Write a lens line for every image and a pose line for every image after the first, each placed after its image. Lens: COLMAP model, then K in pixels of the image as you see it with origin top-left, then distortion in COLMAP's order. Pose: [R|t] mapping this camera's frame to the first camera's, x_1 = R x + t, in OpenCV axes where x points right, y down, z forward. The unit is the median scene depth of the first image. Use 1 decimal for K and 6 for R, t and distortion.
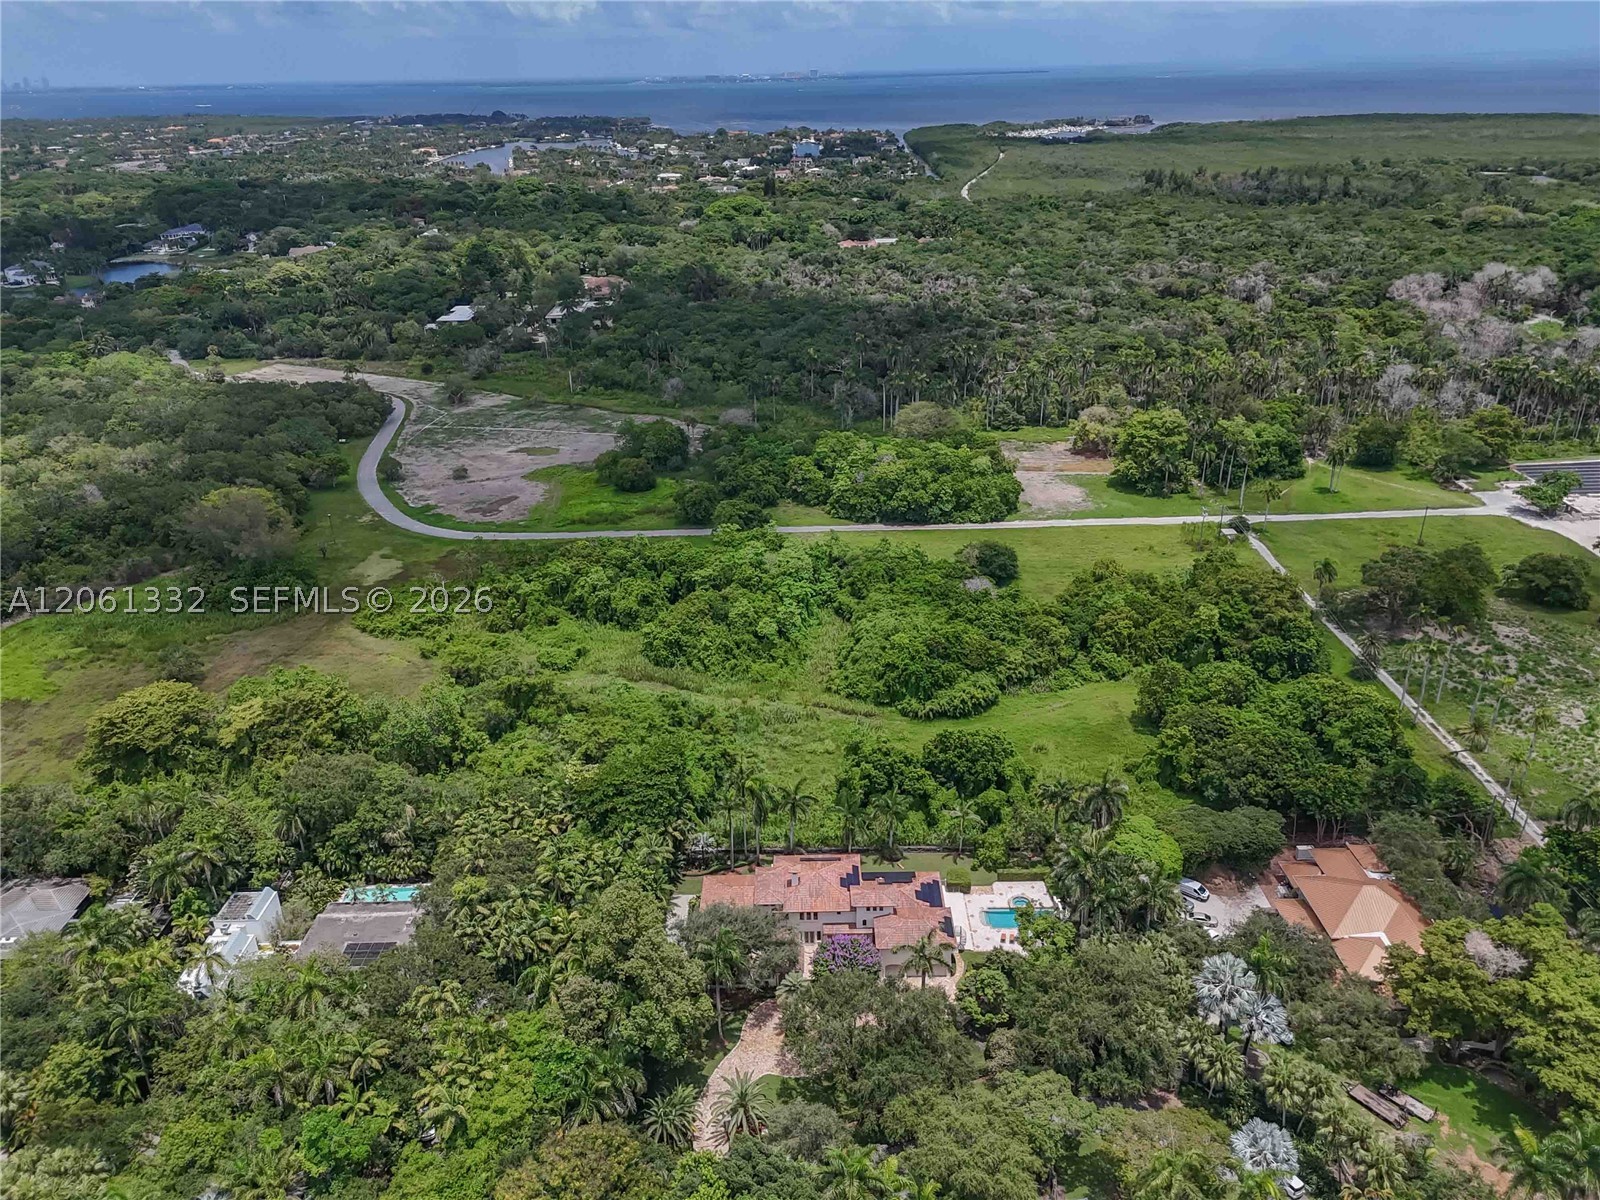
lens RADIAL K [[1183.0, 0, 800.0], [0, 1183.0, 600.0], [0, 0, 1]] dist [0.077154, -0.075868]
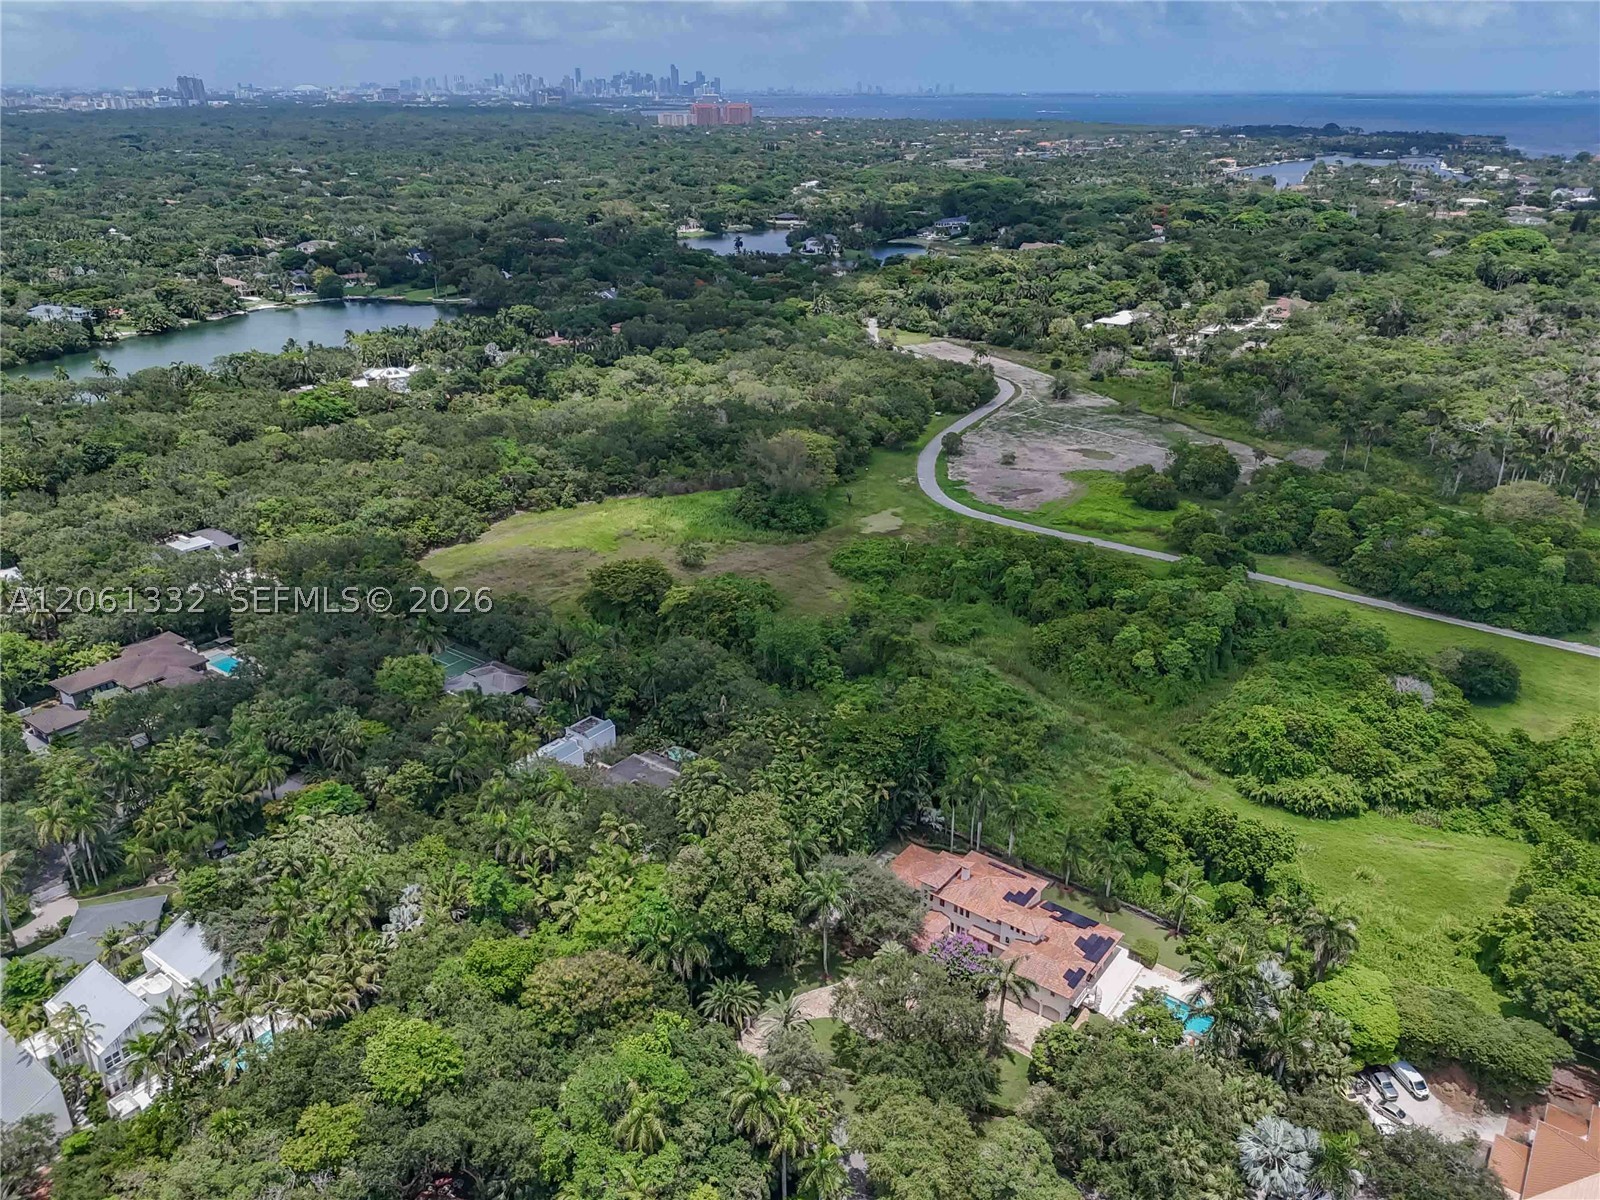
lens RADIAL K [[1183.0, 0, 800.0], [0, 1183.0, 600.0], [0, 0, 1]] dist [0.077154, -0.075868]
pose [[0.798074, 0.259981, -0.543588, 0.199397], [-0.263569, 0.961869, 0.073071, -0.015531], [0.541858, 0.084957, 0.836165, 0.024552]]
